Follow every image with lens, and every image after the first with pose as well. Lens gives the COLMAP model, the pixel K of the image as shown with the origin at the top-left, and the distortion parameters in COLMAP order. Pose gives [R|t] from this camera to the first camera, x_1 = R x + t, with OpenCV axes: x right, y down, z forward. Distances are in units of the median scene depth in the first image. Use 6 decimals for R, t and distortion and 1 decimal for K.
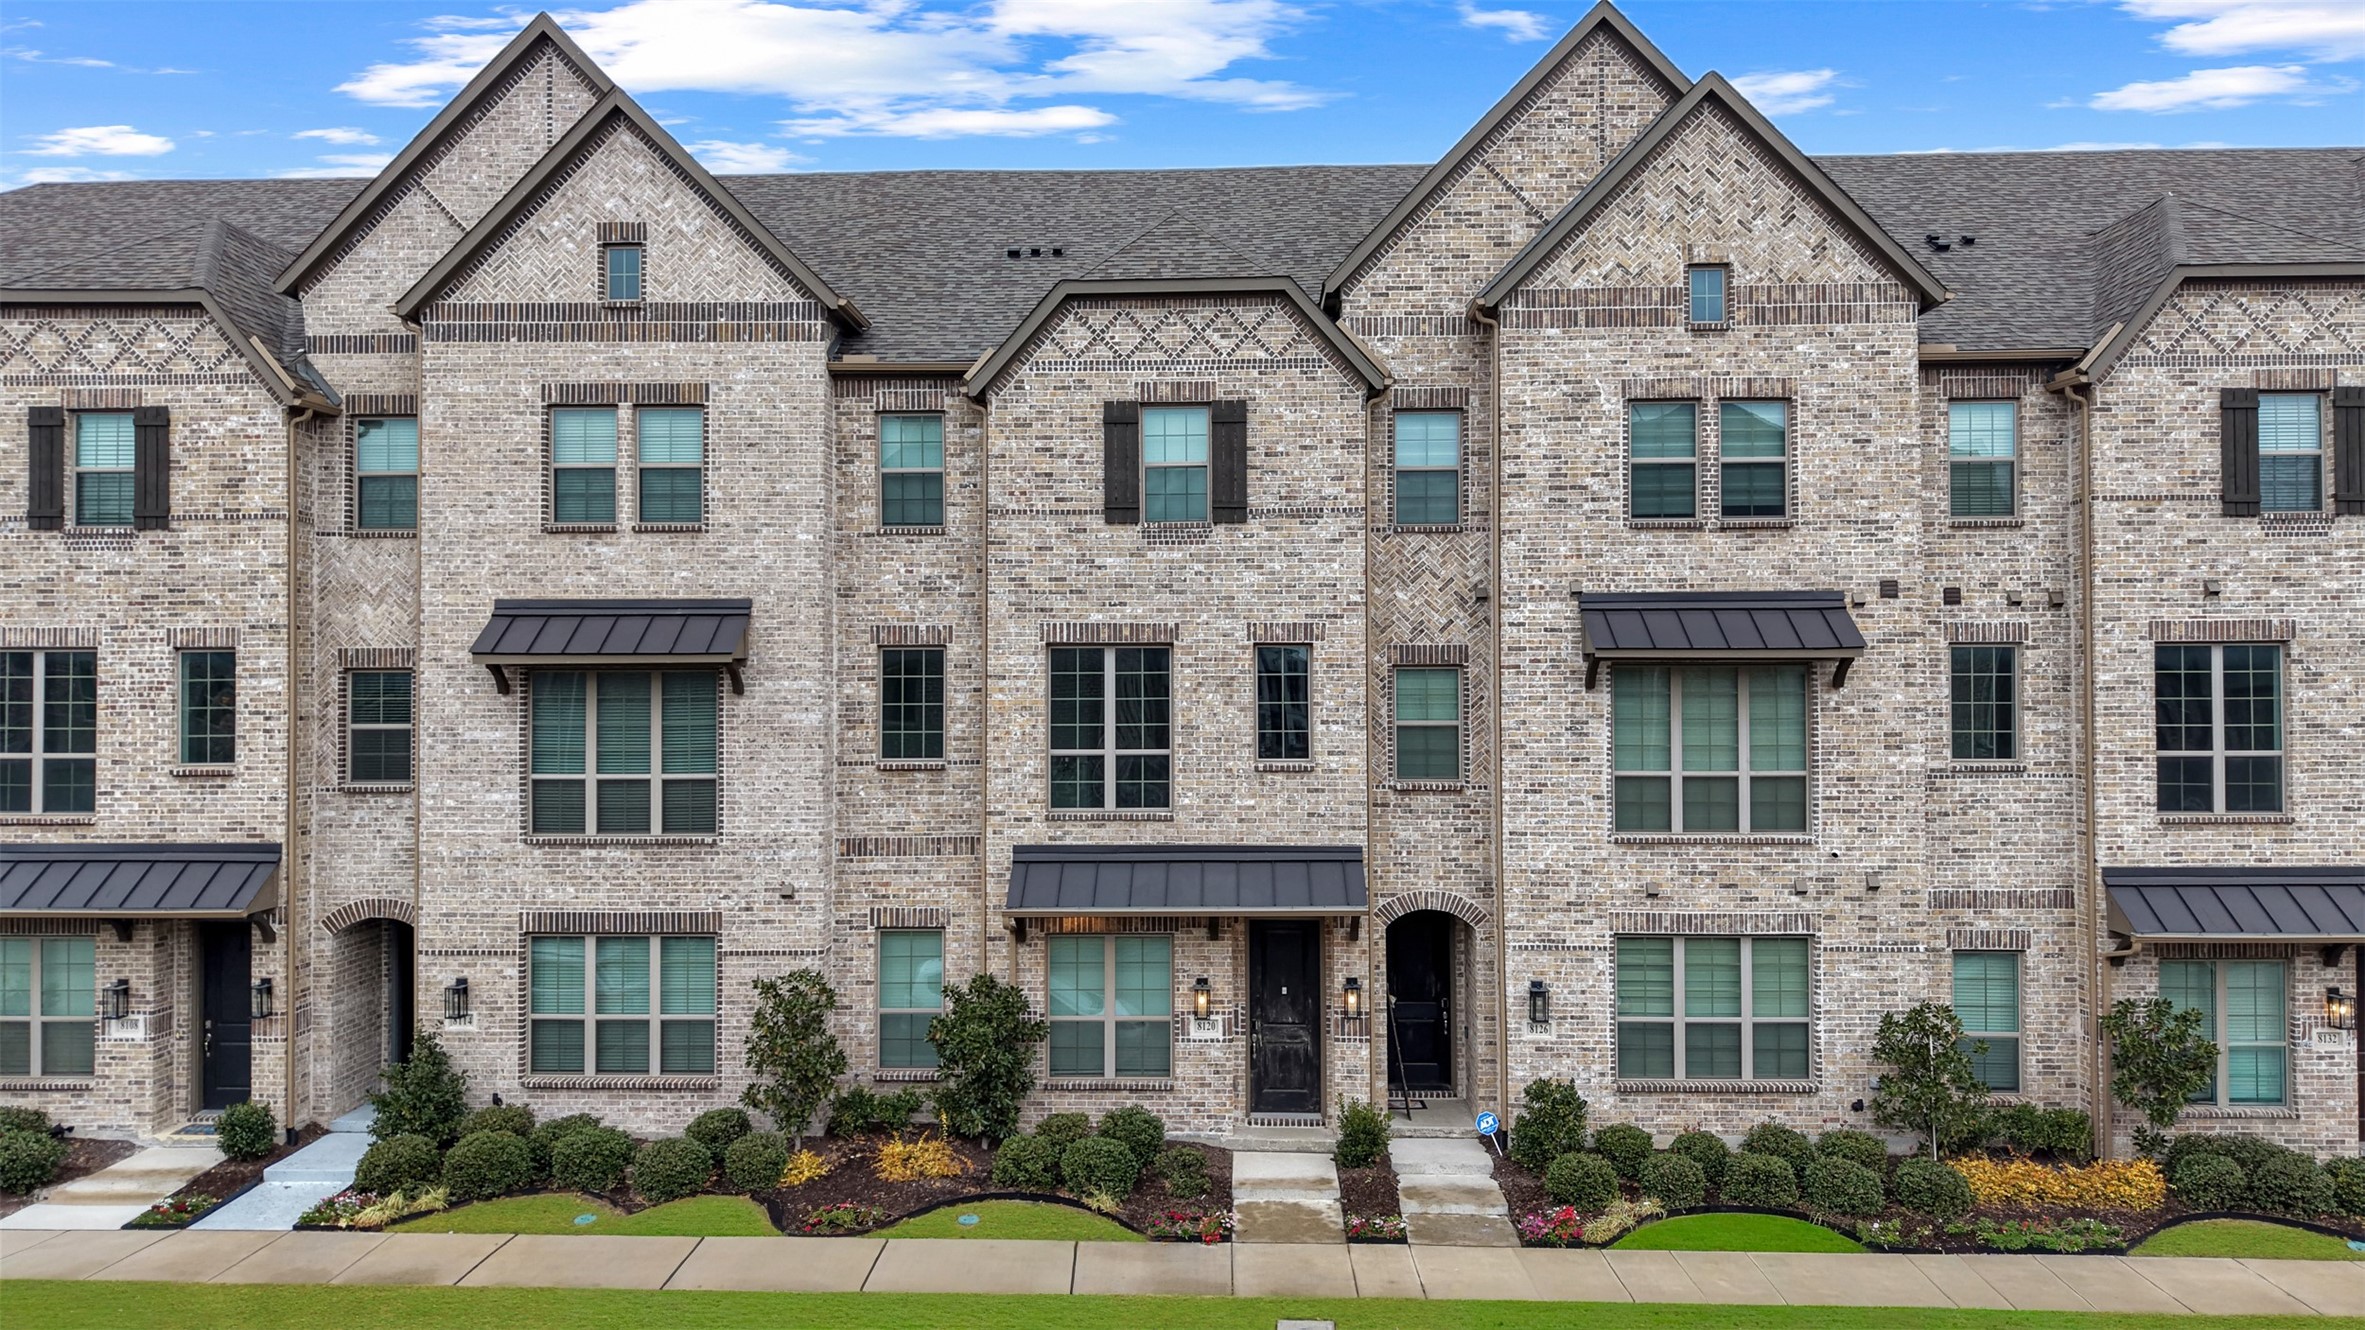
lens RADIAL K [[1615.1, 0, 1164.8], [0, 1615.1, 667.8], [0, 0, 1]] dist [-0.010625, -0.011643]
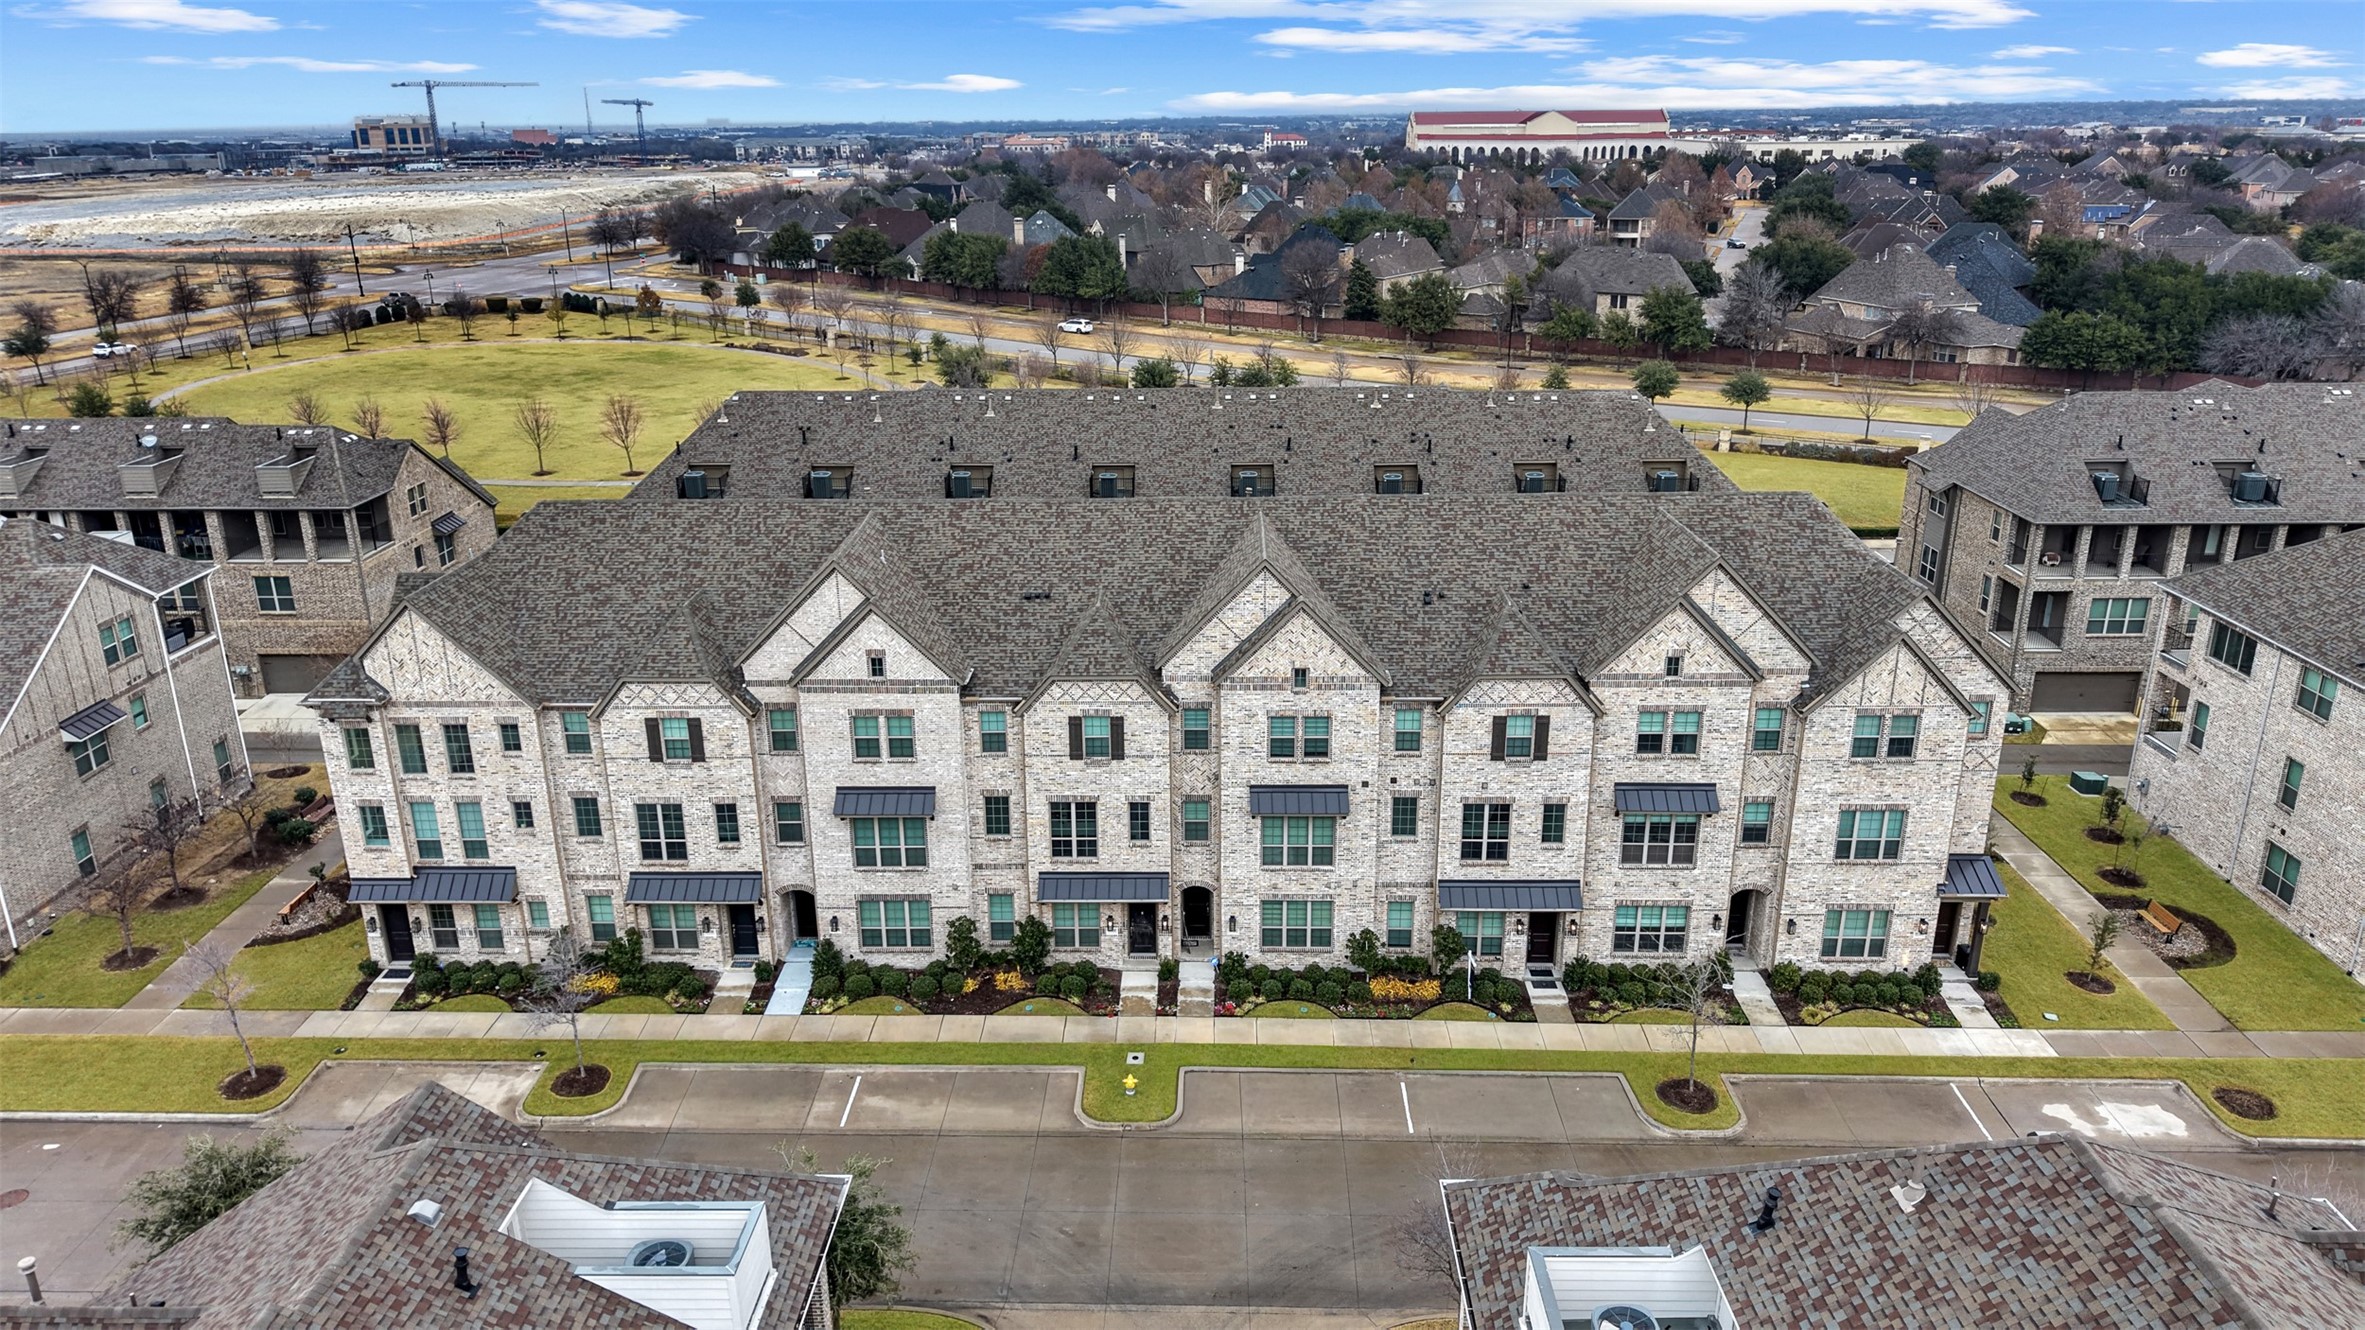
lens RADIAL K [[1615.1, 0, 1193.4], [0, 1615.1, 664.1], [0, 0, 1]] dist [-0.010625, -0.011643]
pose [[0.999774, -0.009494, 0.019006, 0.114851], [0.002511, 0.941132, 0.338030, -1.118675], [-0.021096, -0.337906, 0.940943, -1.412894]]
